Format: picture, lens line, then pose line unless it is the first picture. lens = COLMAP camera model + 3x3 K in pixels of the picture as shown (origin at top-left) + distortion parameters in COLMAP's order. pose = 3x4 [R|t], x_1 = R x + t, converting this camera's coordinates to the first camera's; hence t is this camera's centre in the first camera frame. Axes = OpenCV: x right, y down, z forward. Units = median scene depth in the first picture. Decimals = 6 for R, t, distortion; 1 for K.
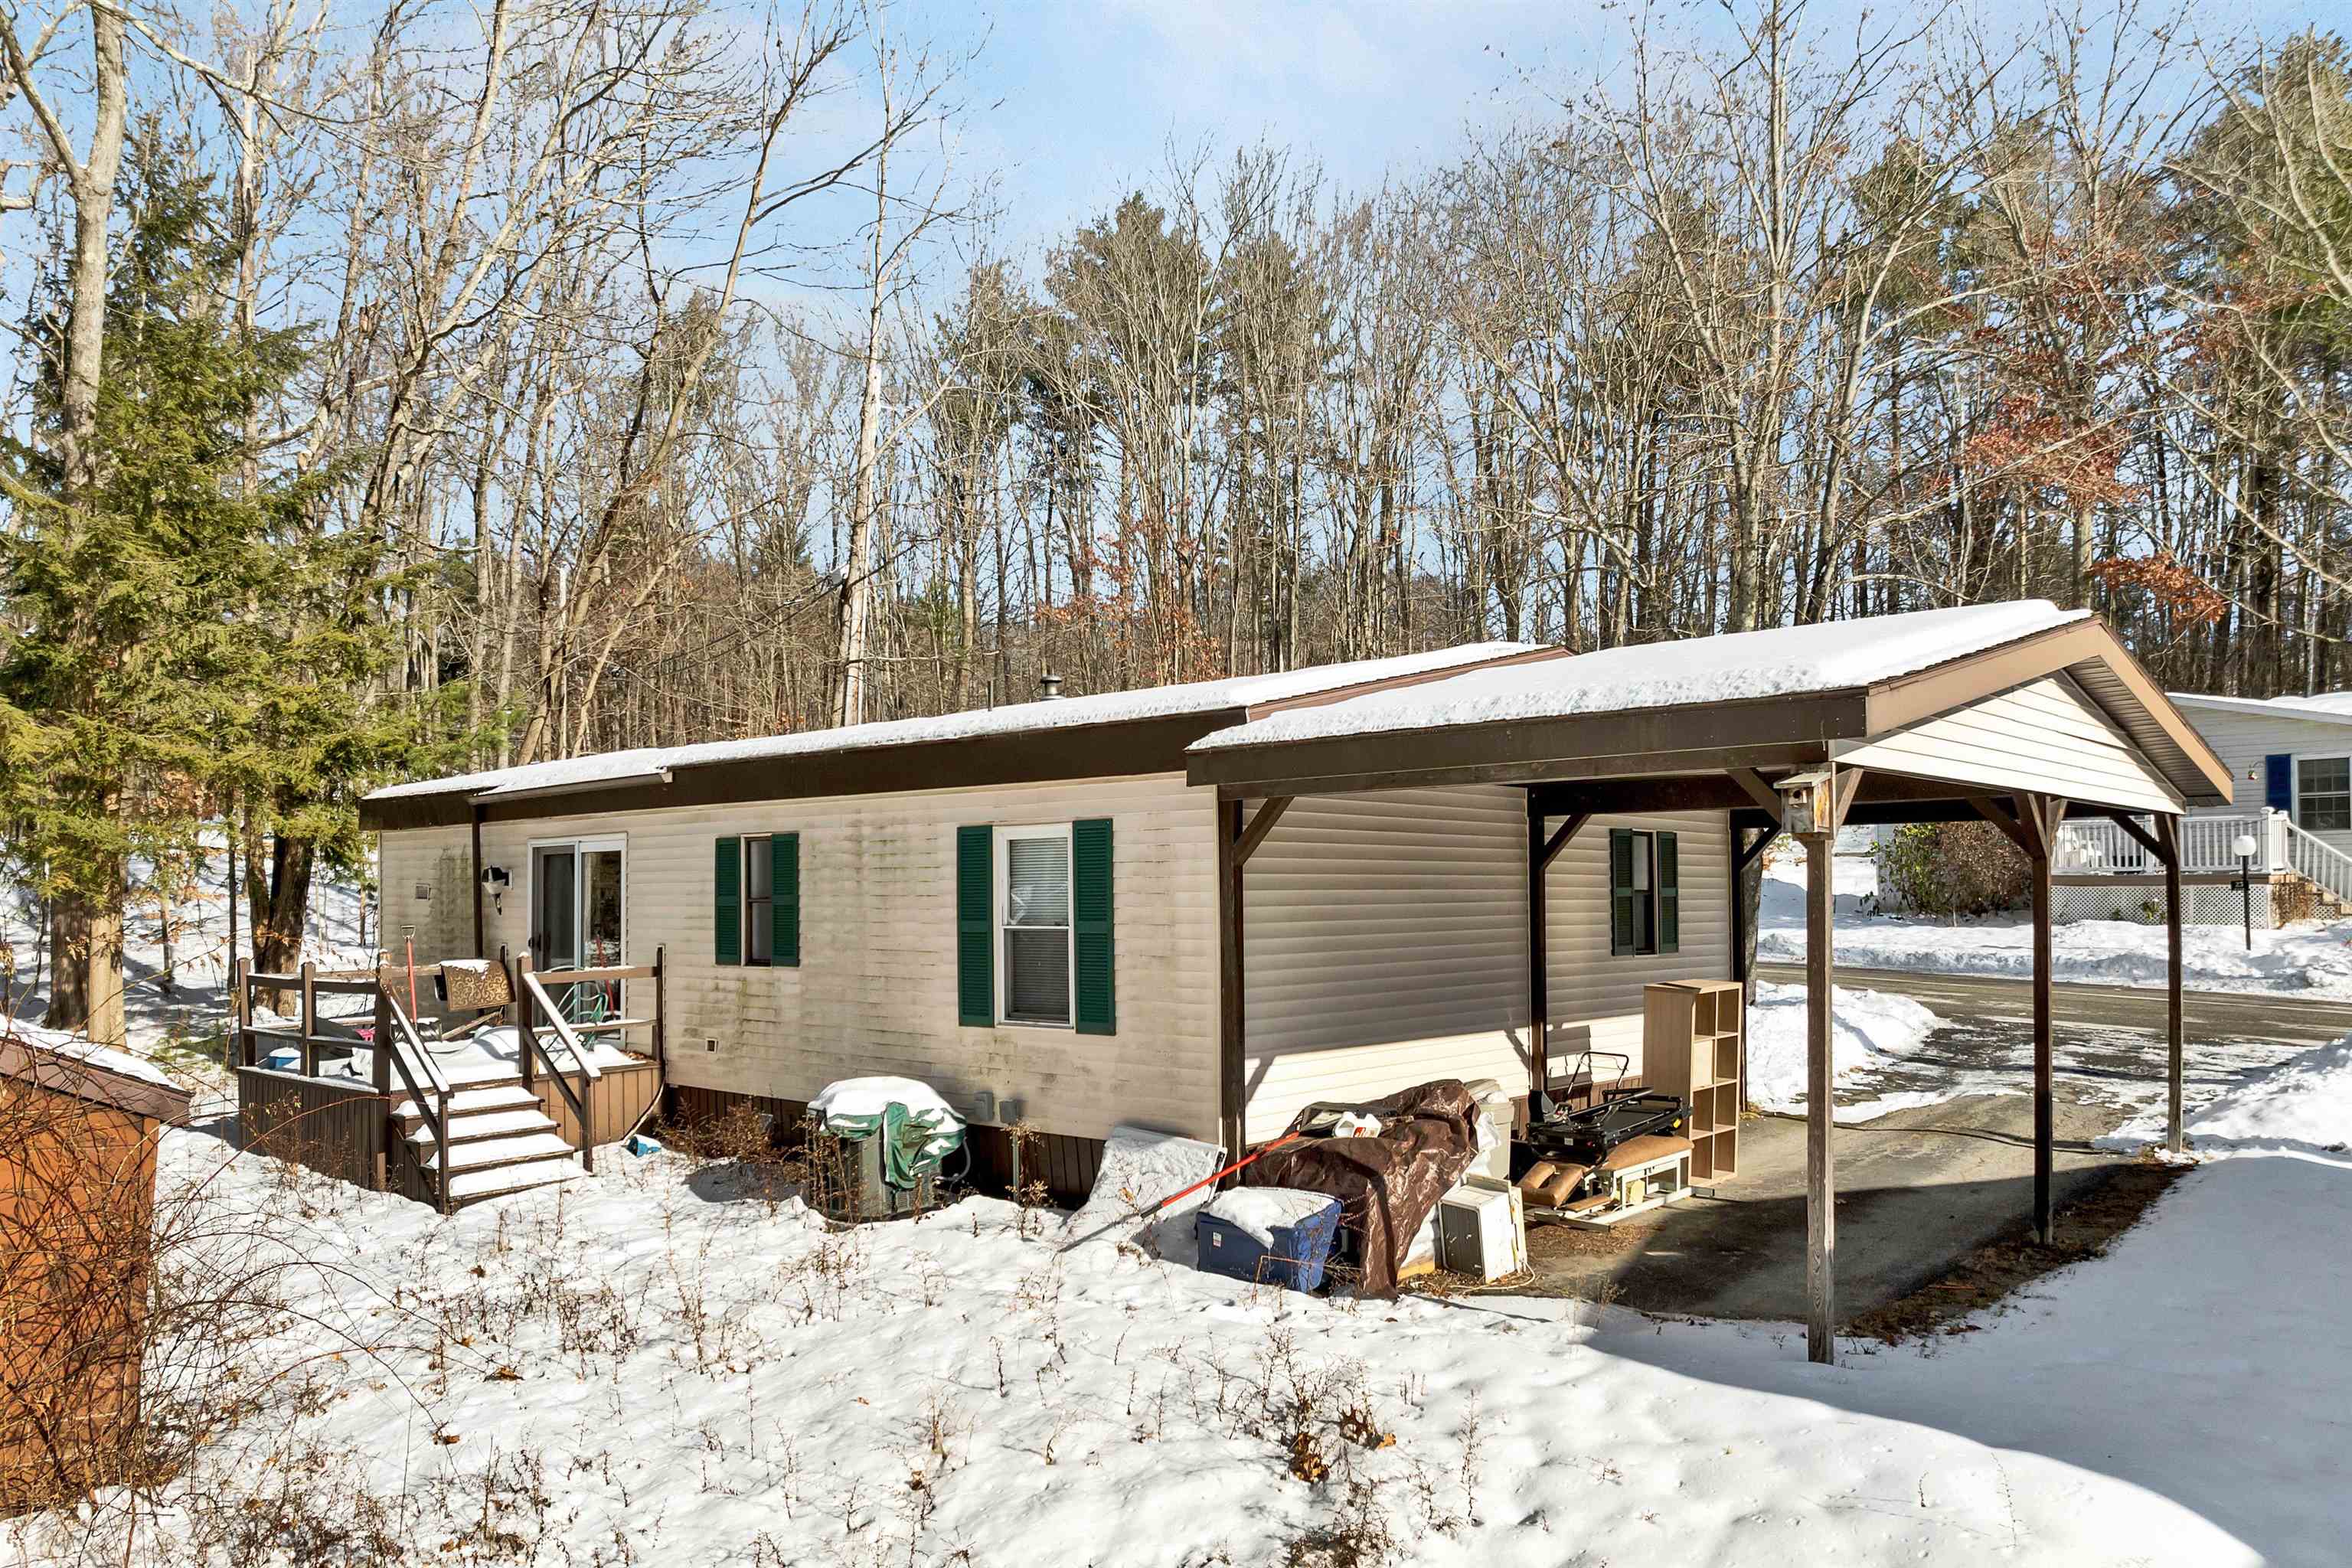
lens RADIAL K [[1648.1, 0, 1185.8], [0, 1648.1, 879.3], [0, 0, 1]] dist [0.039168, -0.156523]
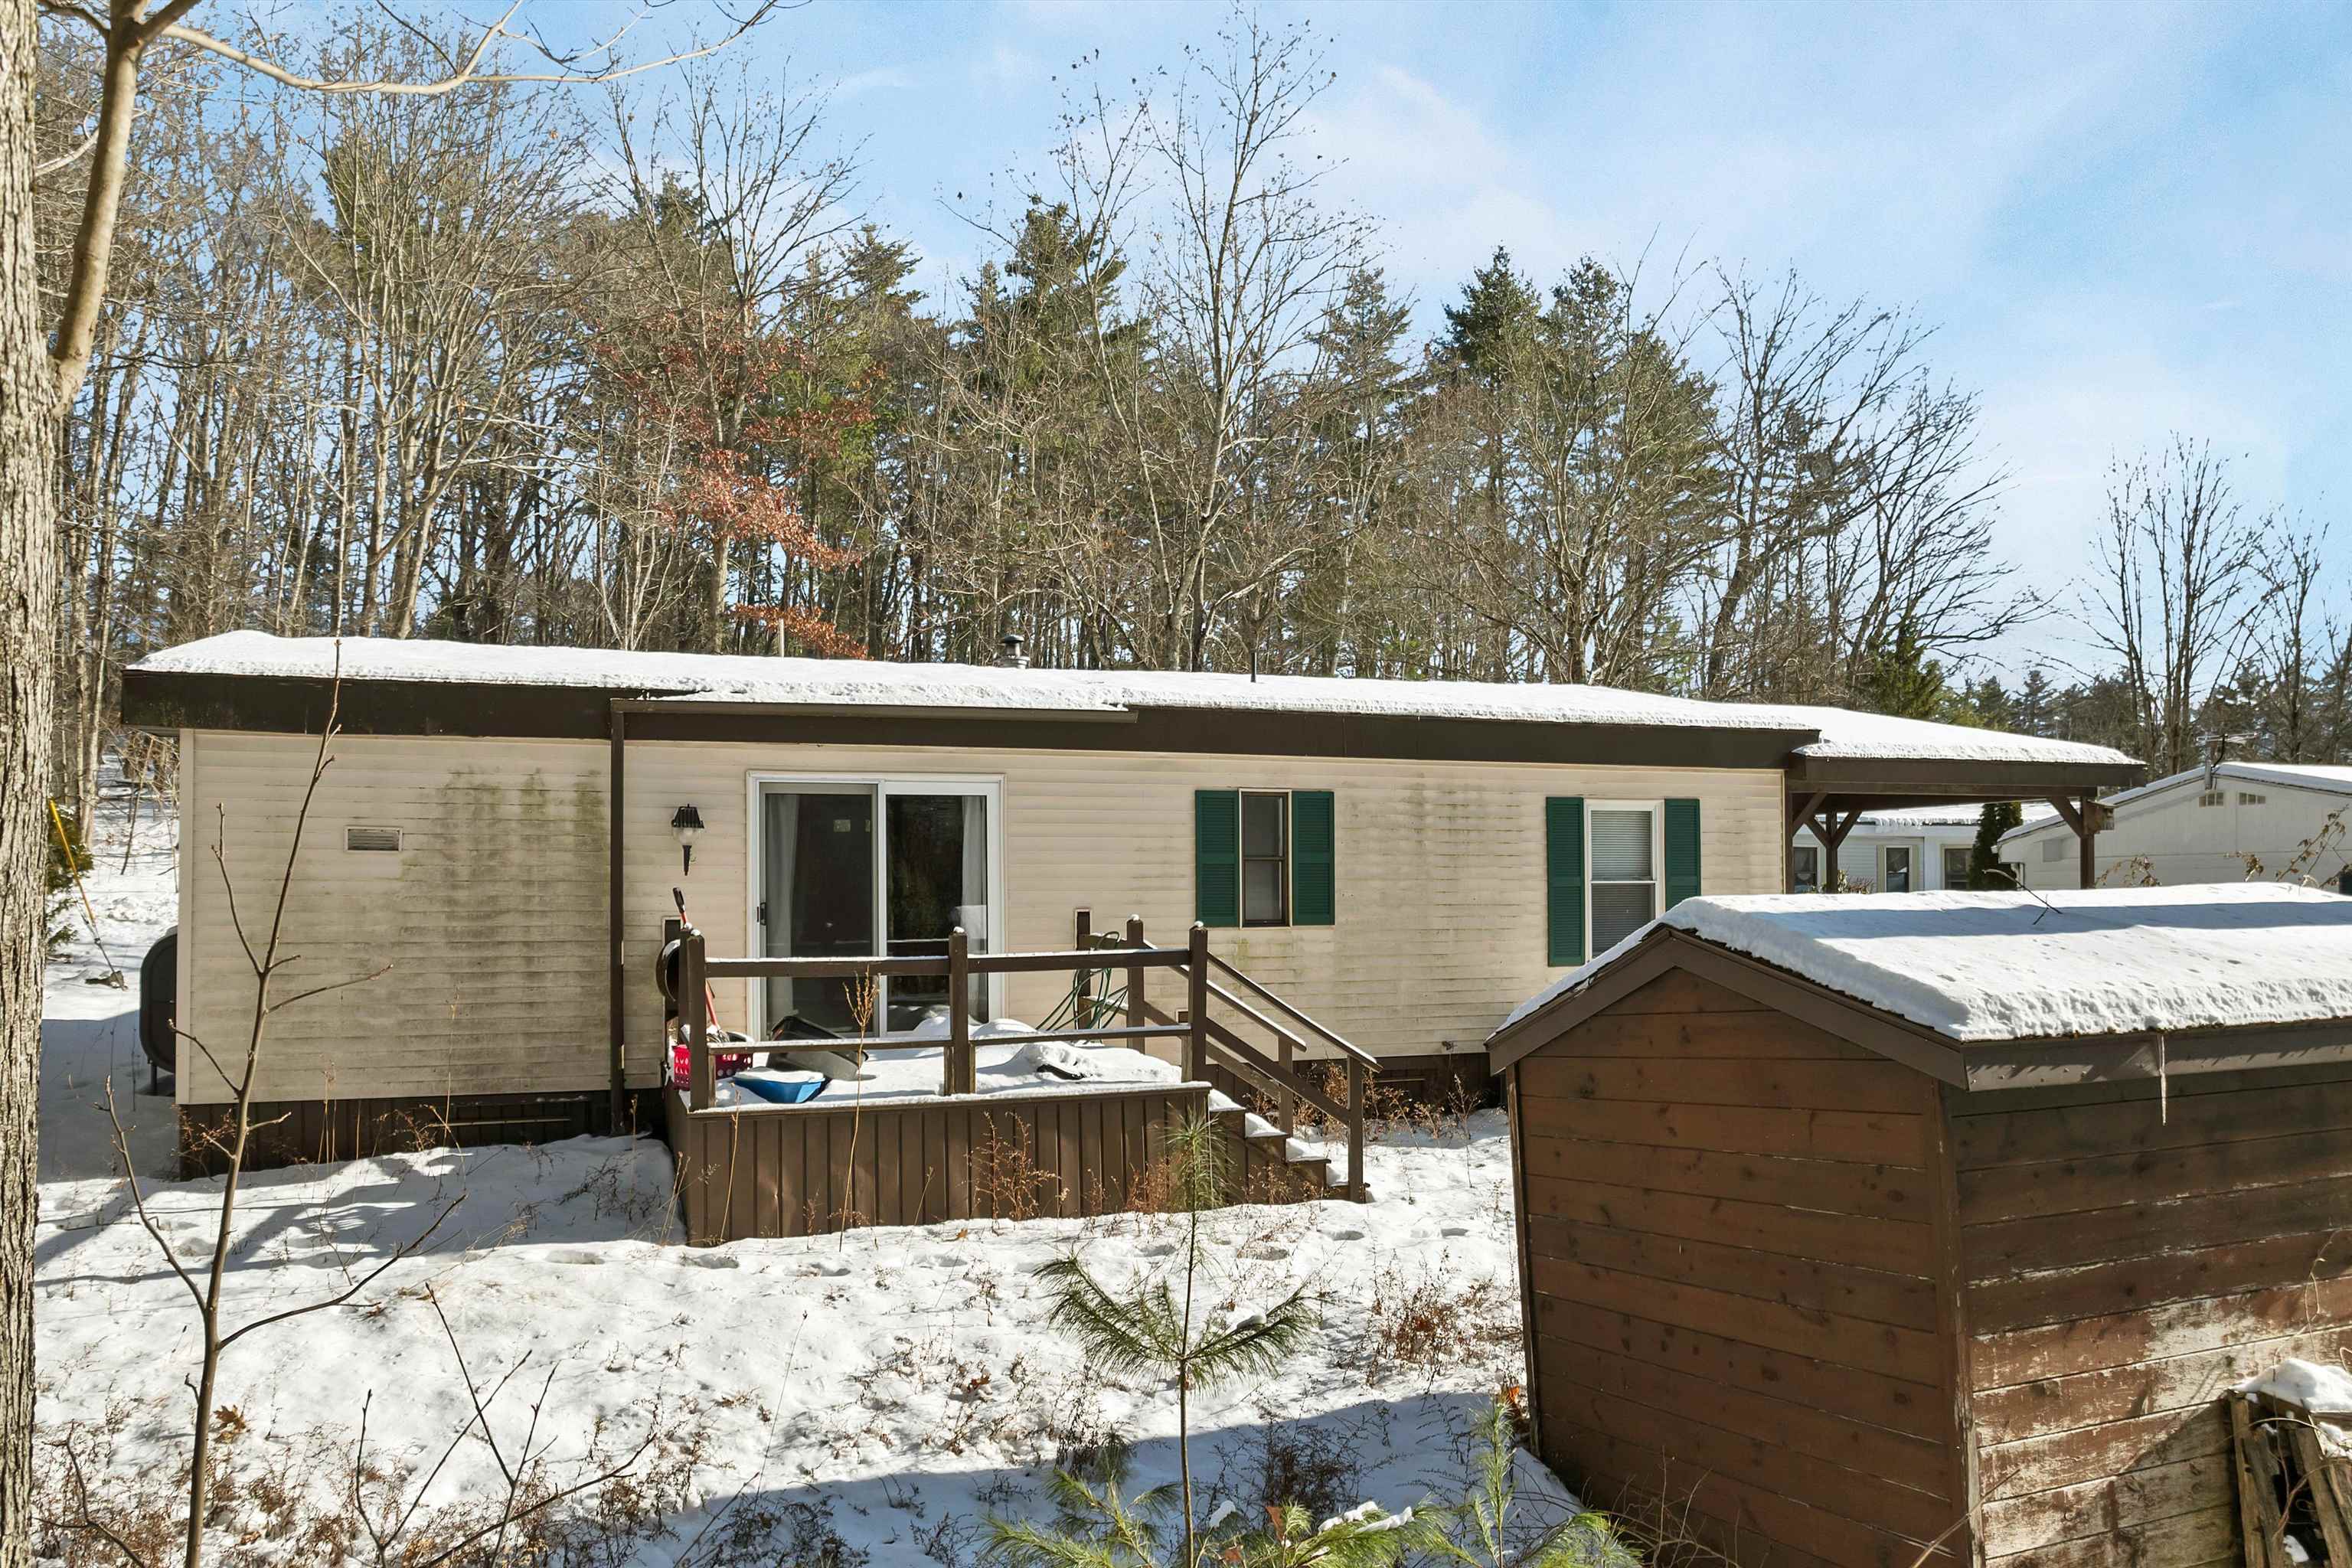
lens RADIAL K [[1648.1, 0, 1185.8], [0, 1648.1, 879.3], [0, 0, 1]] dist [0.039168, -0.156523]
pose [[0.435864, 0.003442, 0.900006, -1.231563], [-0.005952, 0.999982, -0.000942, 0.027923], [-0.899993, -0.004946, 0.435877, 0.672879]]
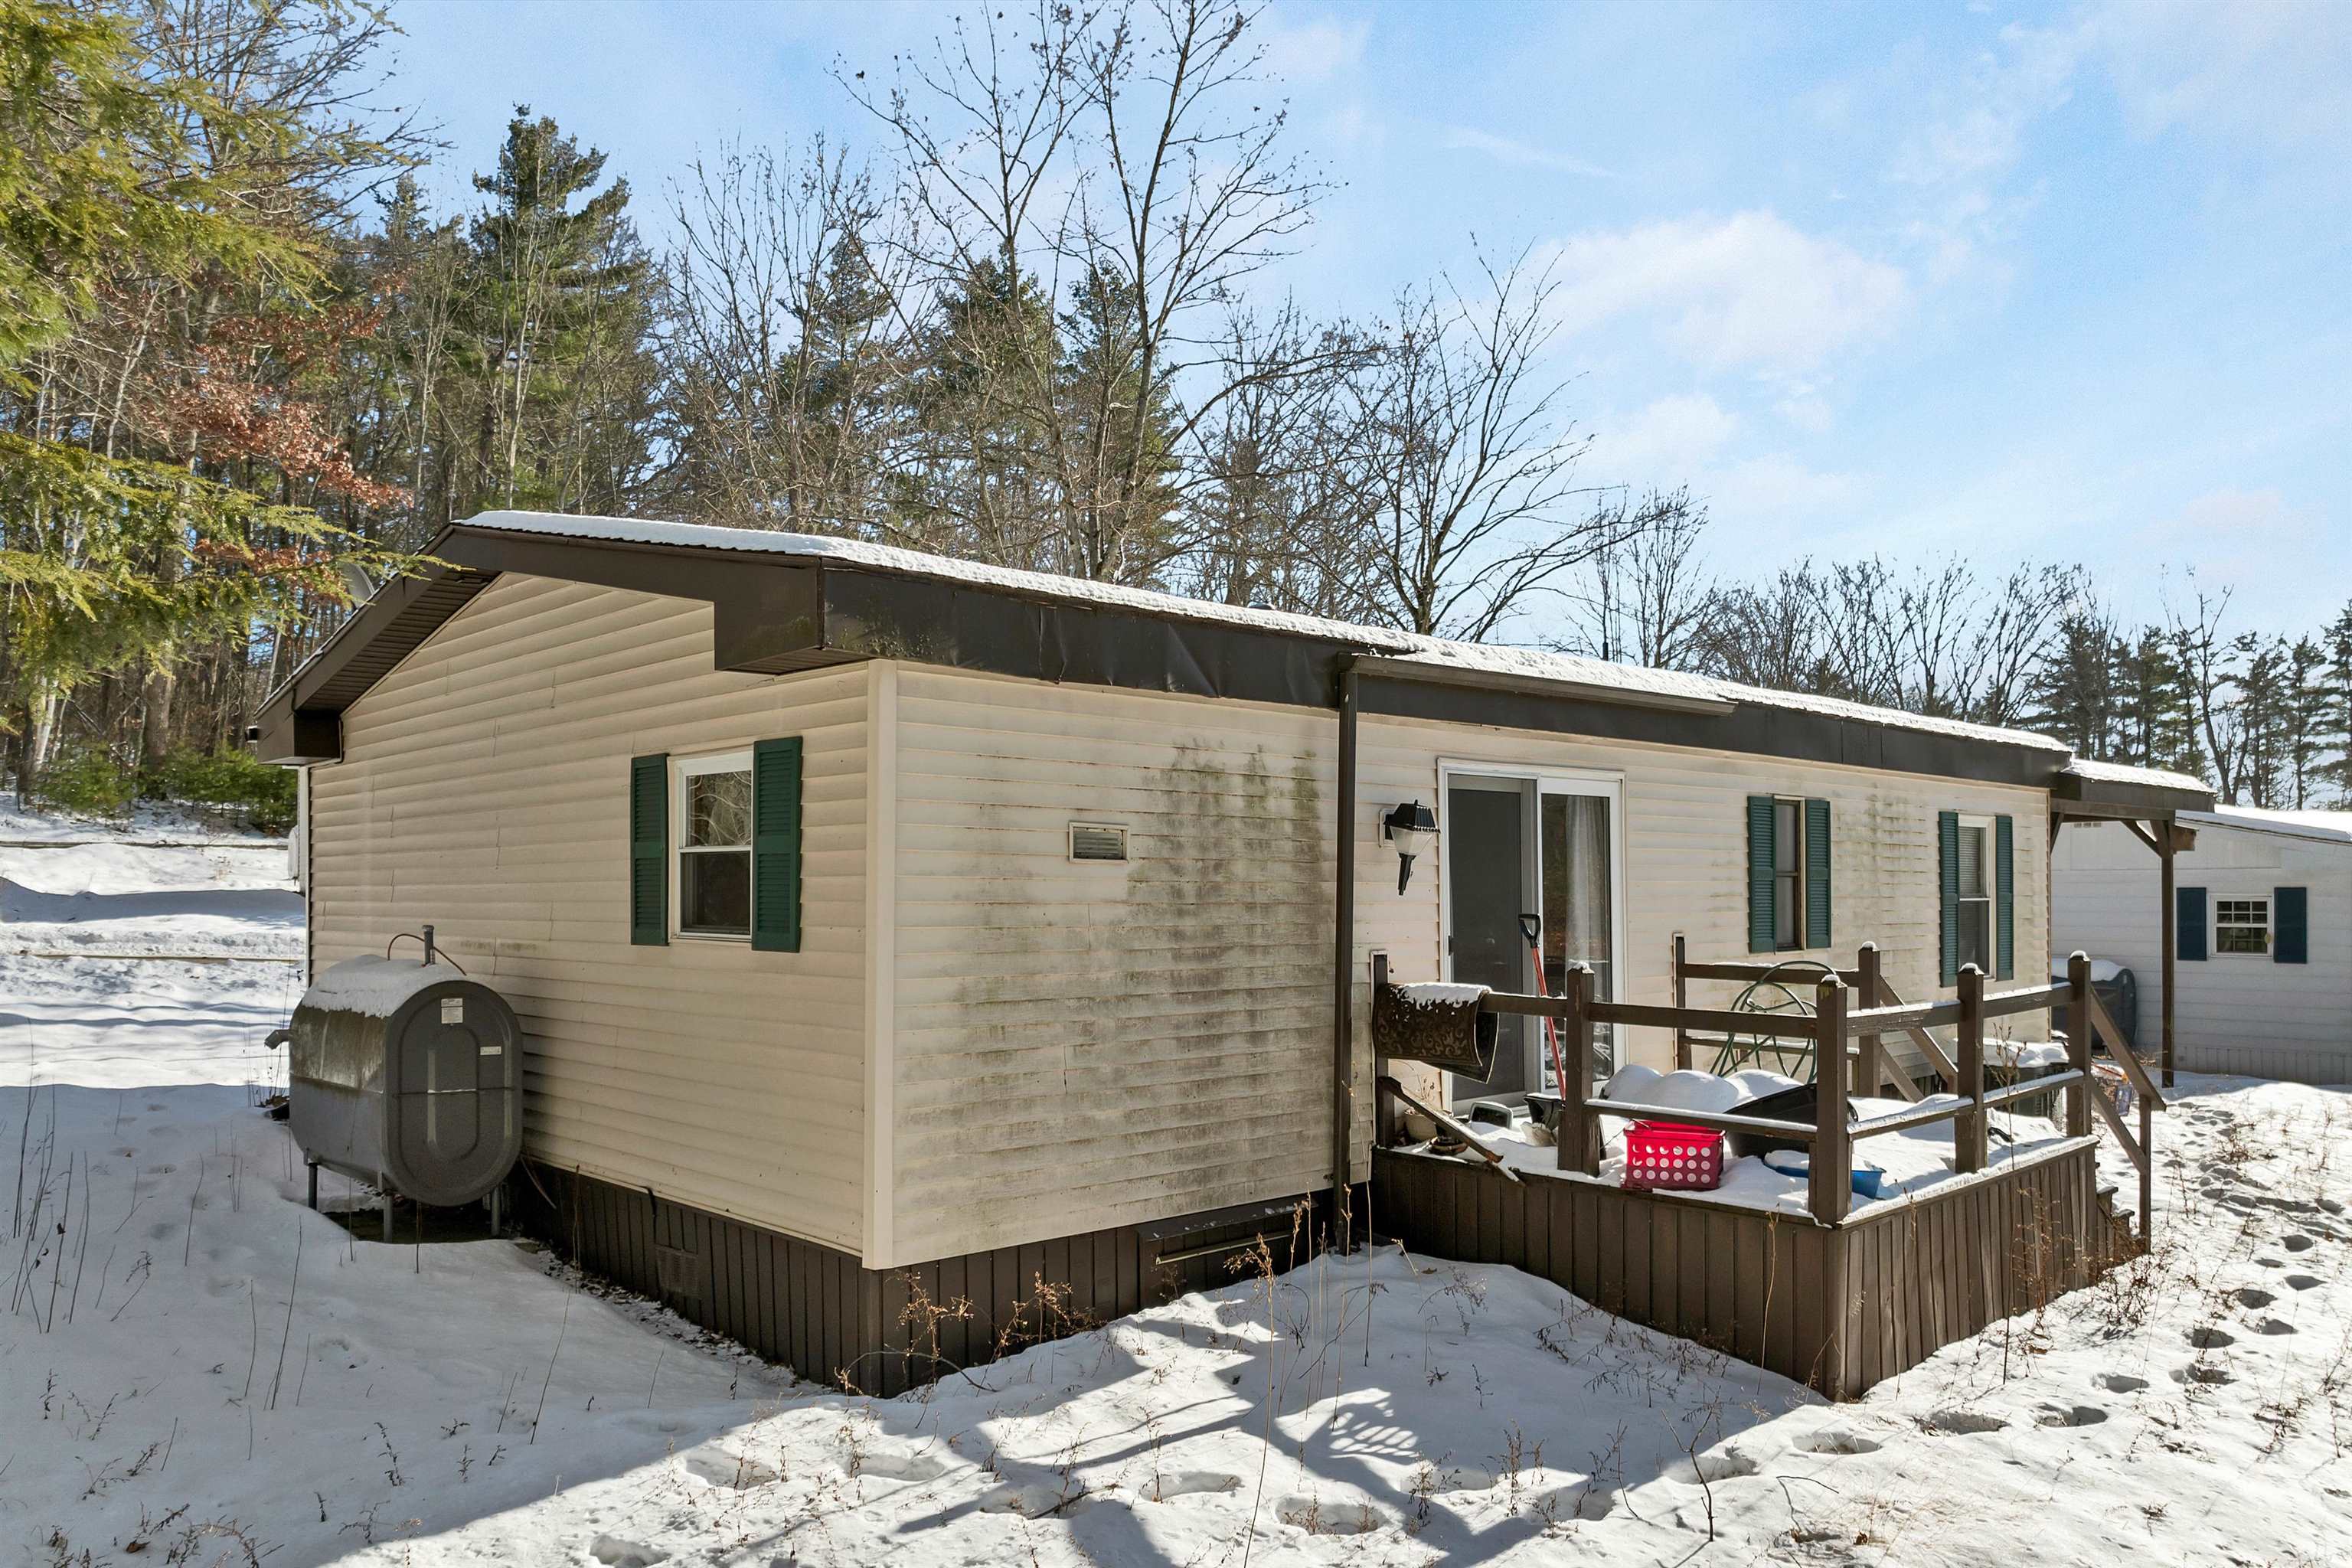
lens RADIAL K [[1648.1, 0, 1185.8], [0, 1648.1, 879.3], [0, 0, 1]] dist [0.039168, -0.156523]
pose [[0.055765, 0.003594, 0.998437, -1.214872], [-0.012699, 0.999915, -0.002890, 0.022881], [-0.998363, -0.012518, 0.055806, 1.361968]]
